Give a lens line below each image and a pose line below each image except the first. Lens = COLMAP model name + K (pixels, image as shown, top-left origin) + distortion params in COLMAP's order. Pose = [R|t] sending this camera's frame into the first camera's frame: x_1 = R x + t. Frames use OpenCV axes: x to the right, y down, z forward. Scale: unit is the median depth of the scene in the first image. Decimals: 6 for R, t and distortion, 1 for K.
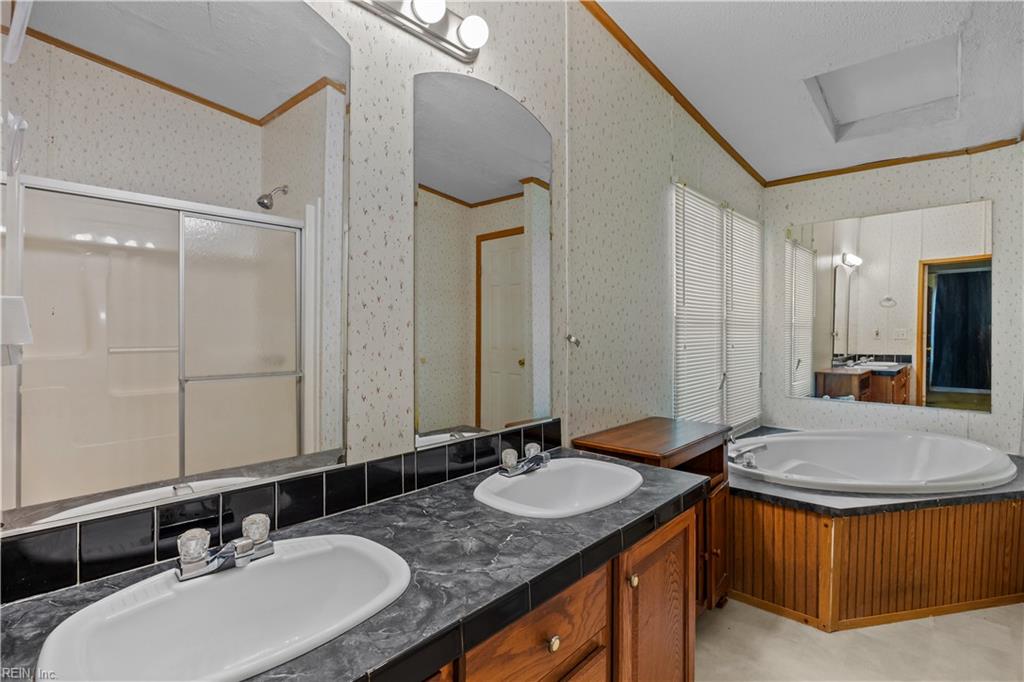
lens RADIAL K [[476.8, 0, 518.5], [0, 476.8, 334.6], [0, 0, 1]] dist [-0.004344, -0.000523]
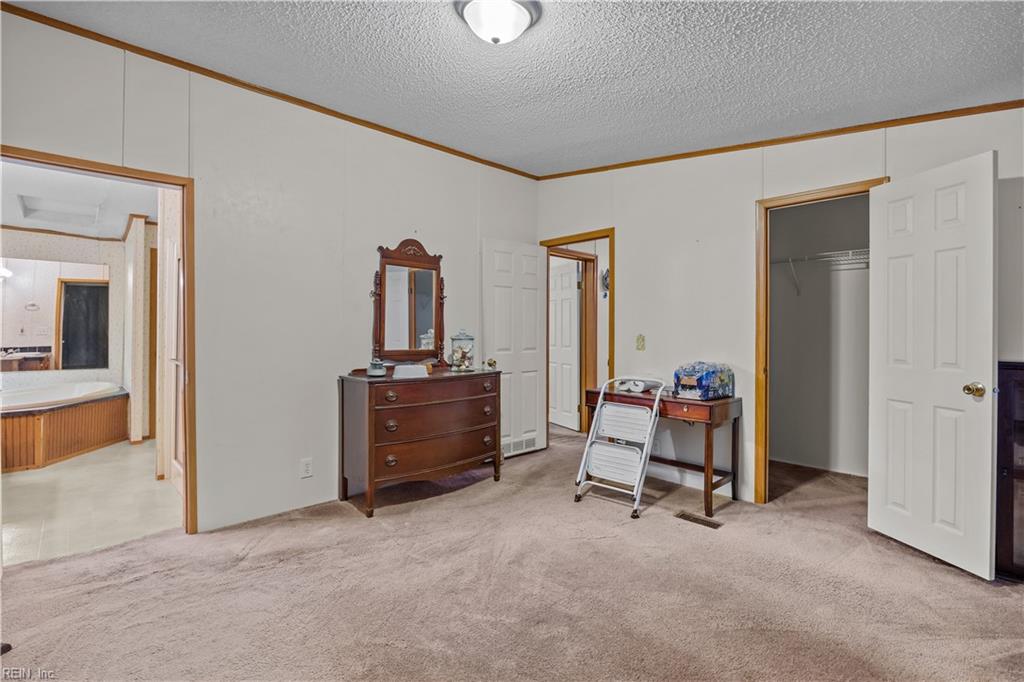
lens RADIAL K [[476.8, 0, 518.2], [0, 476.8, 332.0], [0, 0, 1]] dist [-0.004344, -0.000523]
pose [[0.064661, 0.001878, 0.997906, -0.492571], [0.001373, 0.999997, -0.001971, 0.007171], [-0.997906, 0.001497, 0.064658, -0.472415]]
